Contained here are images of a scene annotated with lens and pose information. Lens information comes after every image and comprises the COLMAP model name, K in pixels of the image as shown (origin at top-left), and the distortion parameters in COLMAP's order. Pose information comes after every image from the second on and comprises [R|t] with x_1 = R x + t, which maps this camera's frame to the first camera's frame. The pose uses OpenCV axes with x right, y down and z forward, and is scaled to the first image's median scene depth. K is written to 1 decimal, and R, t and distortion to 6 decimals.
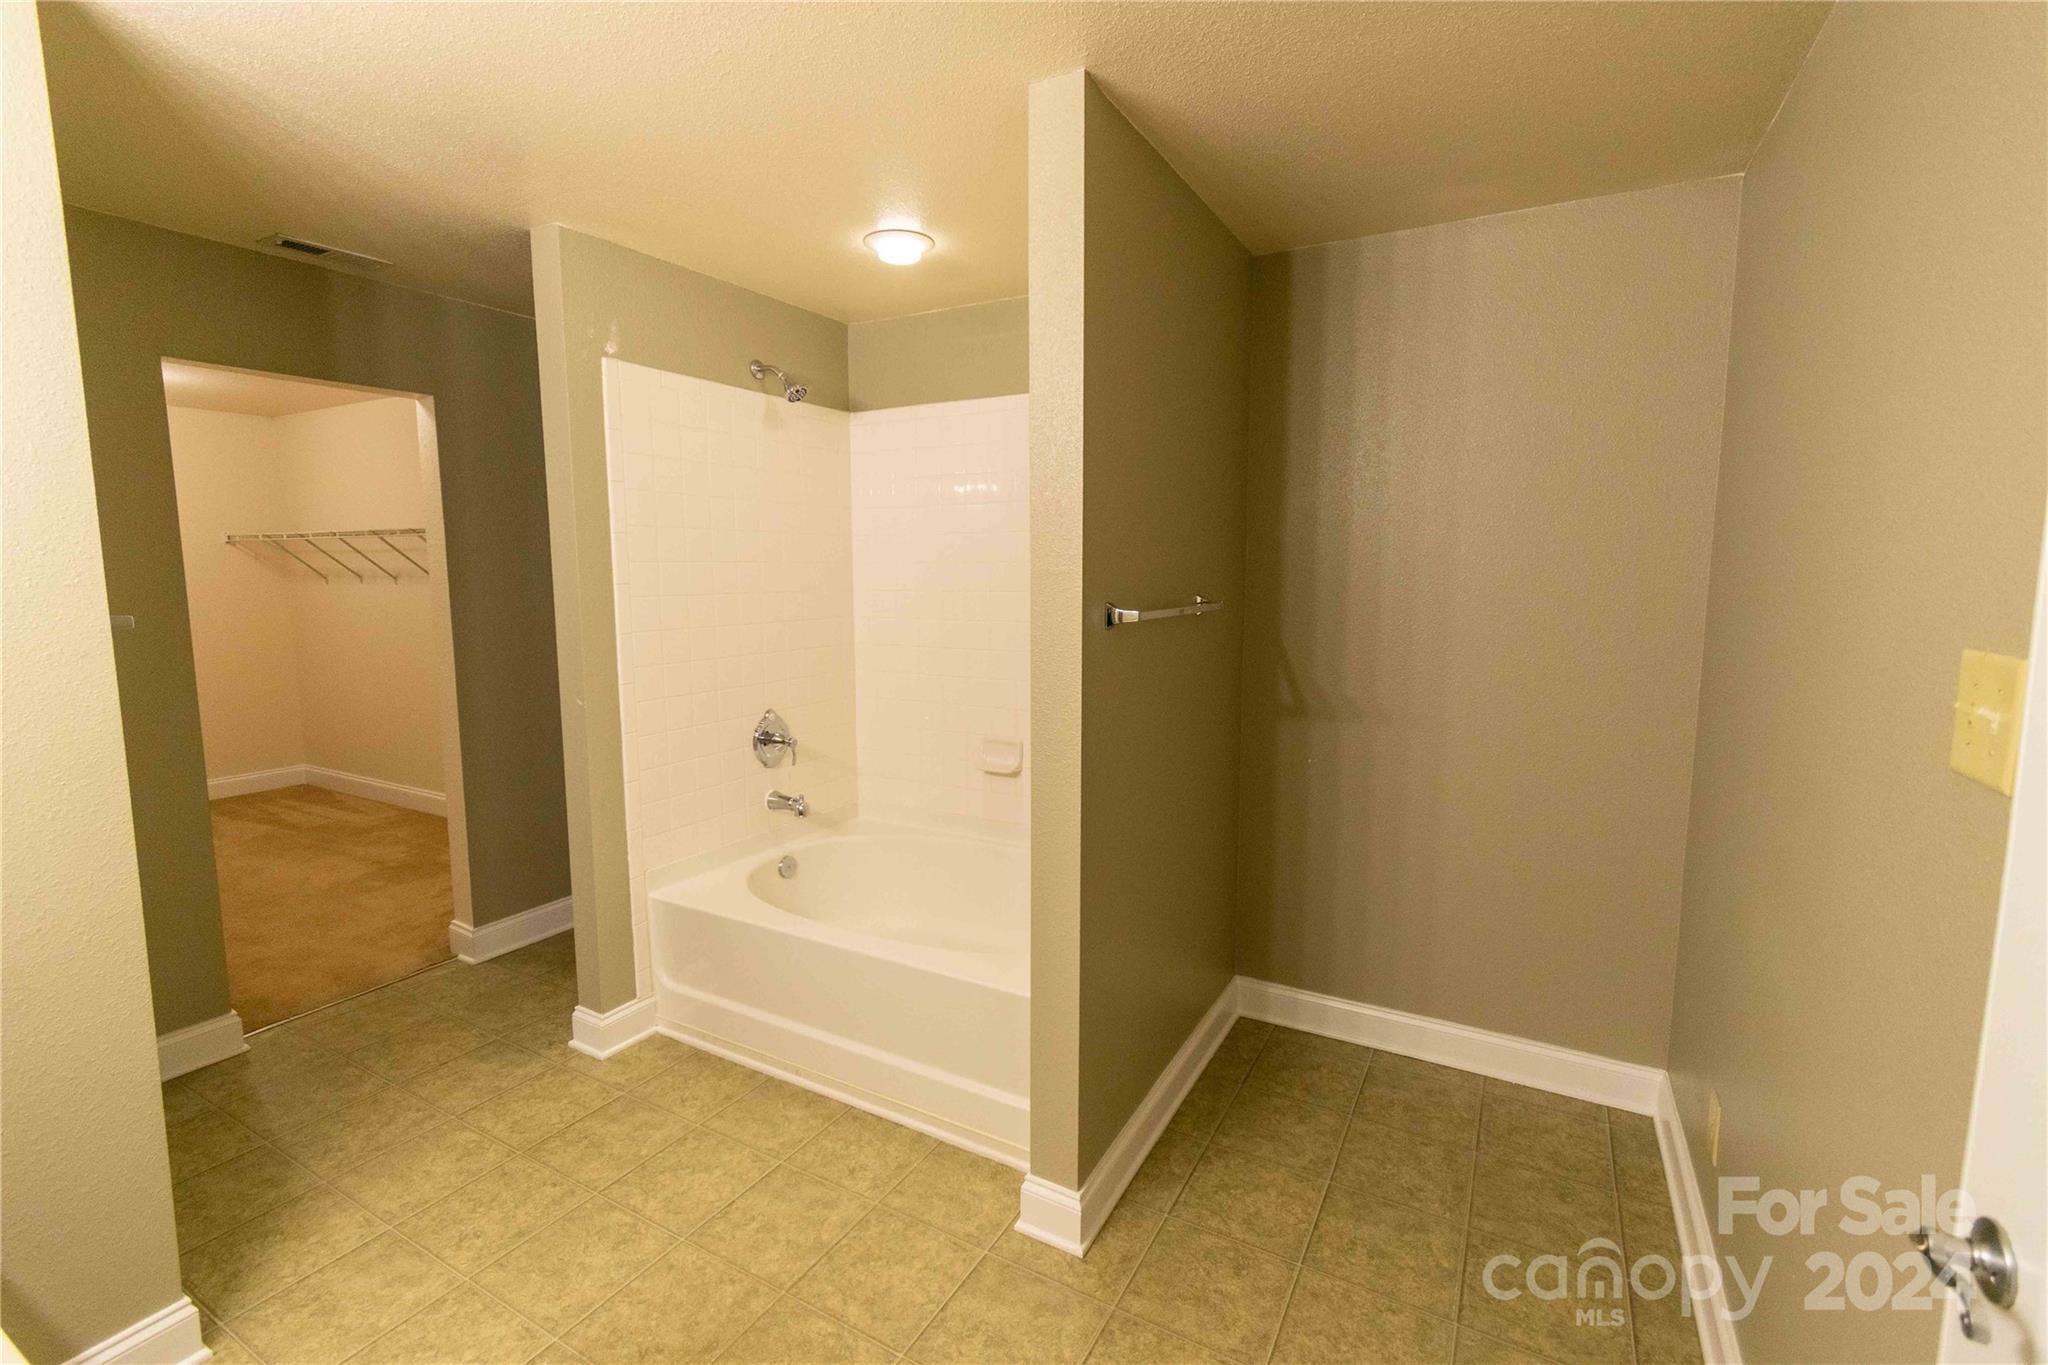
lens RADIAL K [[931.2, 0, 1013.9], [0, 931.2, 673.4], [0, 0, 1]] dist [0.003822, -0.000585]
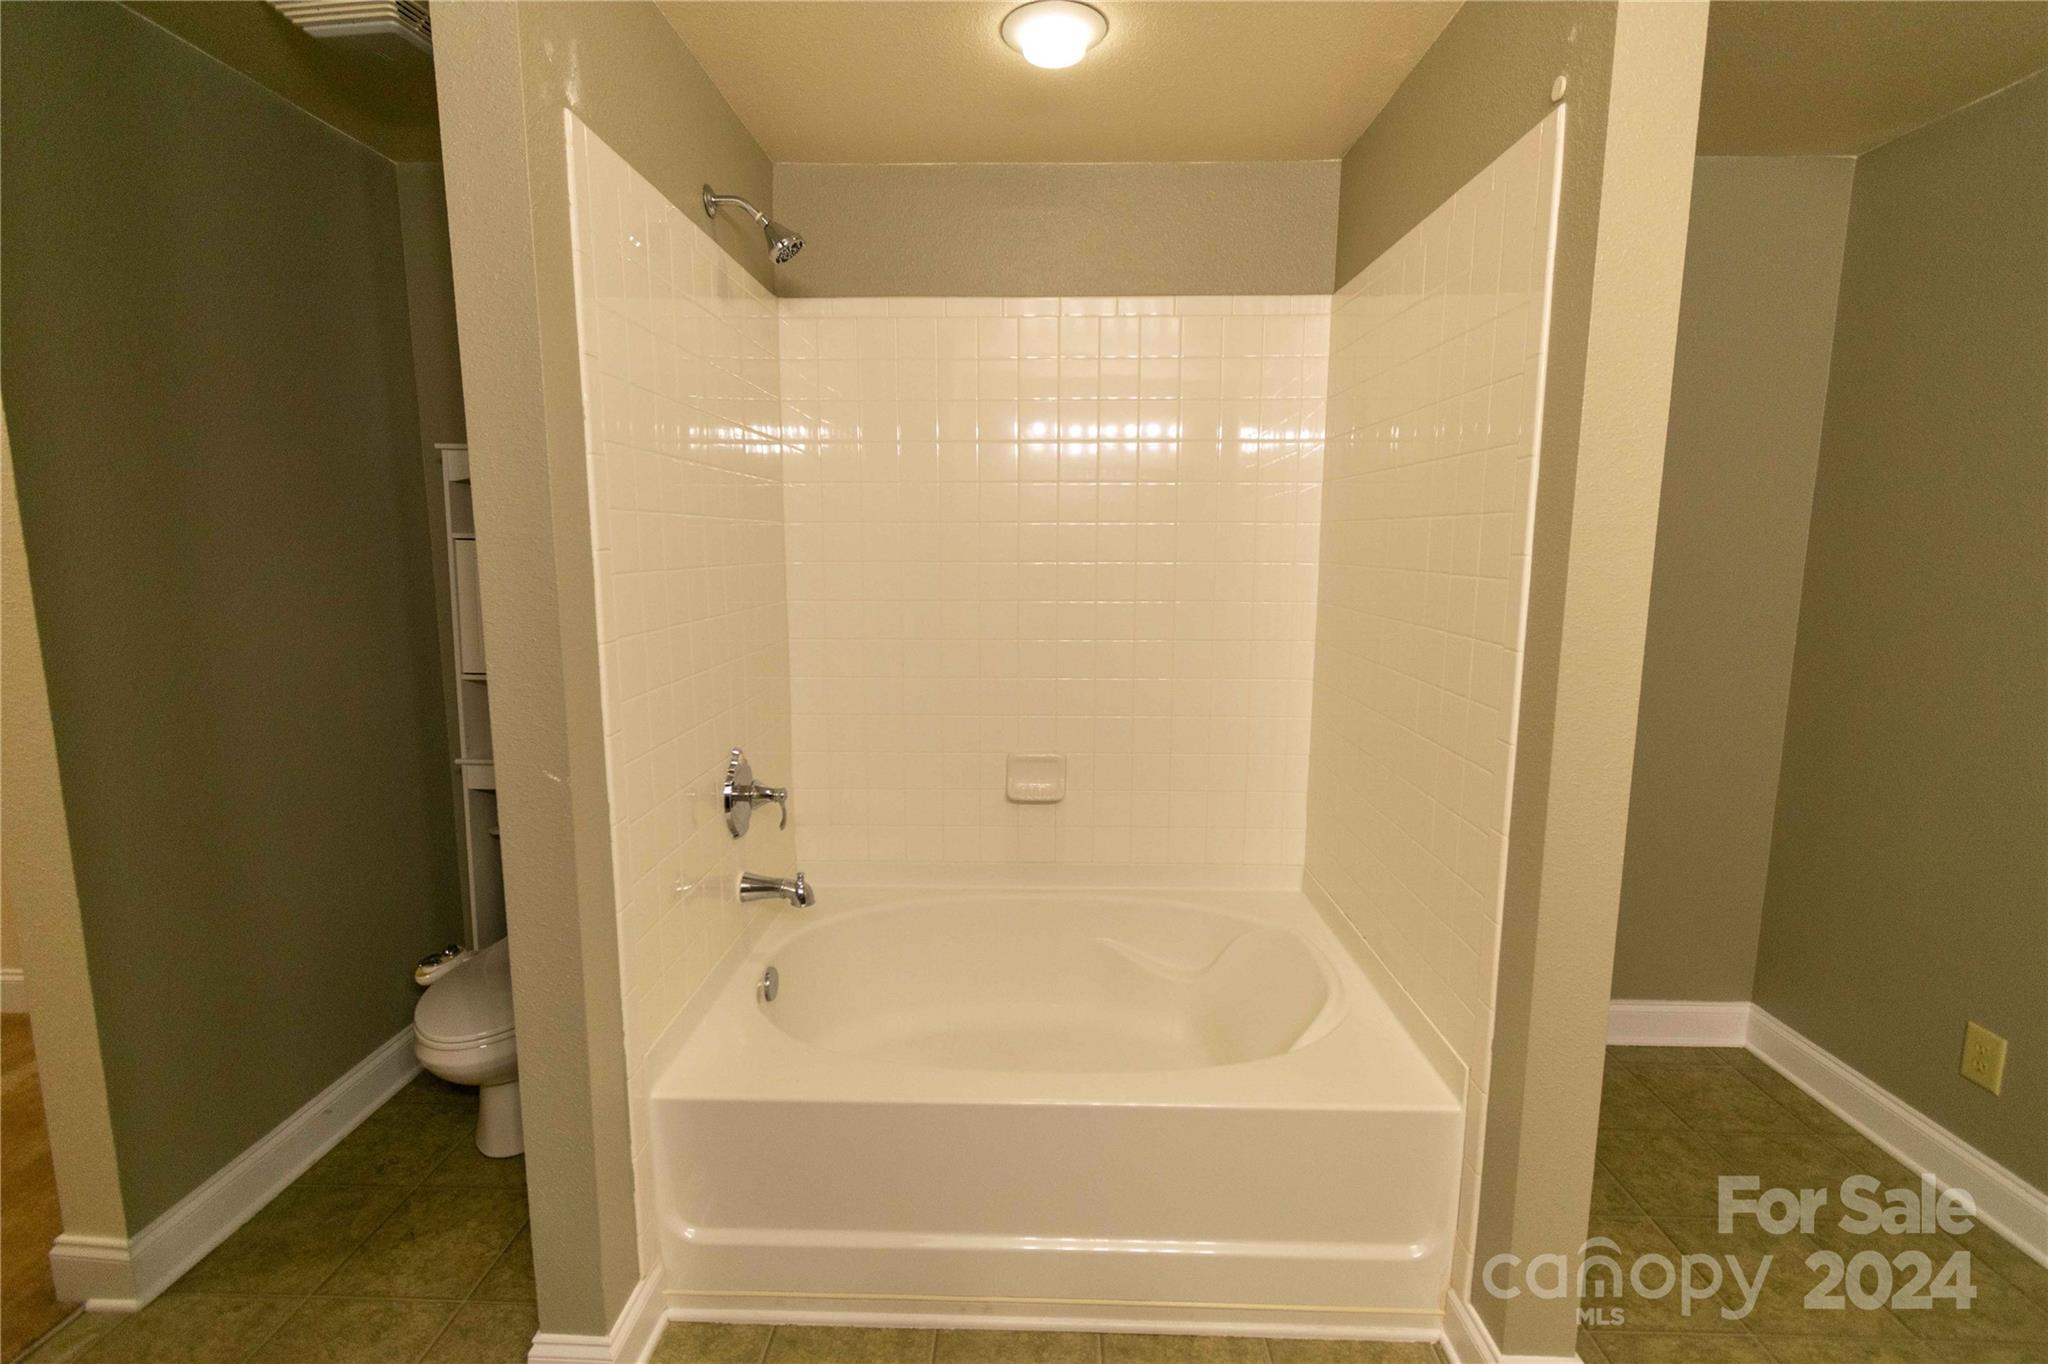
lens RADIAL K [[931.2, 0, 1013.9], [0, 931.2, 672.9], [0, 0, 1]] dist [0.003822, -0.000585]
pose [[0.876246, -0.062160, 0.477838, -0.449536], [0.050521, 0.998031, 0.037185, -0.030681], [-0.479208, -0.008442, 0.877661, 0.389134]]
